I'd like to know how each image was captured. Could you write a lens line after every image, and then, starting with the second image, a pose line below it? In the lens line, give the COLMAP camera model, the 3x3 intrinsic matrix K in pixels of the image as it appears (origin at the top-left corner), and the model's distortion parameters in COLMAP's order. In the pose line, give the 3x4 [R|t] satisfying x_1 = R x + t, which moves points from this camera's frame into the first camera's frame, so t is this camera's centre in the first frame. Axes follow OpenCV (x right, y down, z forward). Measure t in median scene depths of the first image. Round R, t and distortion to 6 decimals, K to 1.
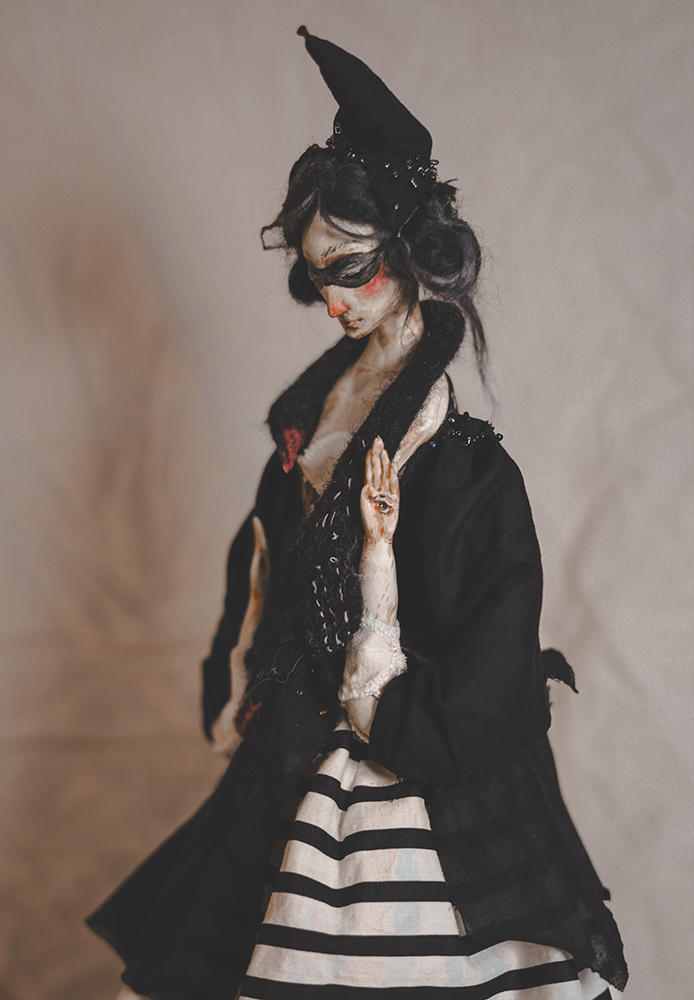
lens RADIAL K [[1623.2, 0, 347.0], [0, 1623.2, 500.0], [0, 0, 1]] dist [-0.026275, -0.166439]
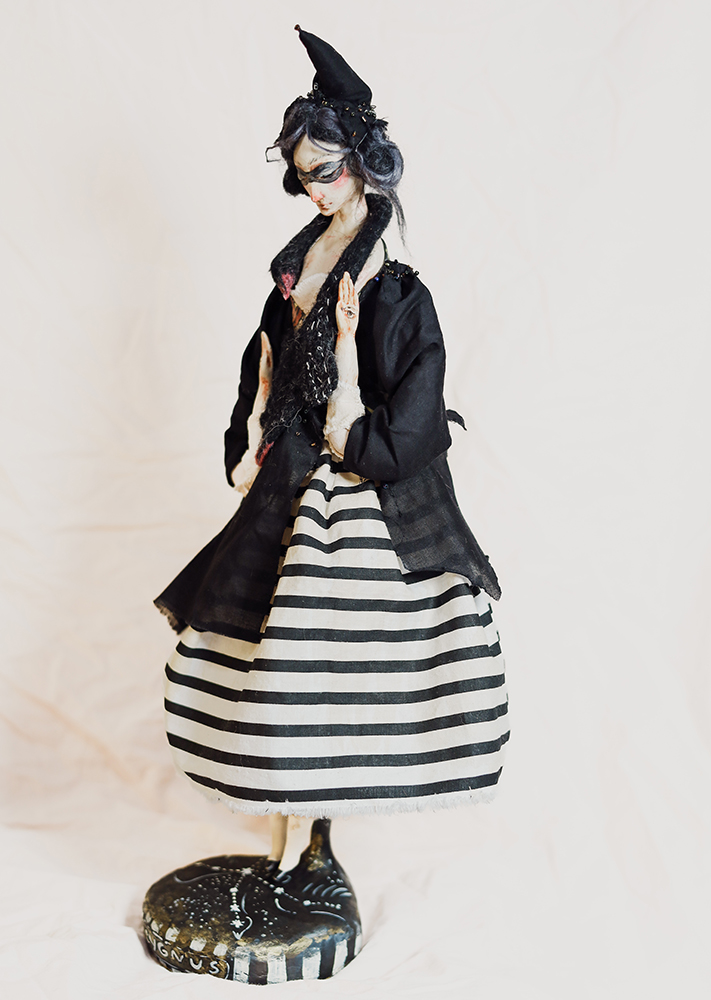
lens RADIAL K [[1706.0, 0, 355.5], [0, 1706.0, 500.0], [0, 0, 1]] dist [0.005010, 0.020842]
pose [[0.995629, -0.023907, 0.090281, -0.131843], [0.022243, 0.999564, 0.019394, 0.157975], [-0.090705, -0.017301, 0.995727, -0.735997]]
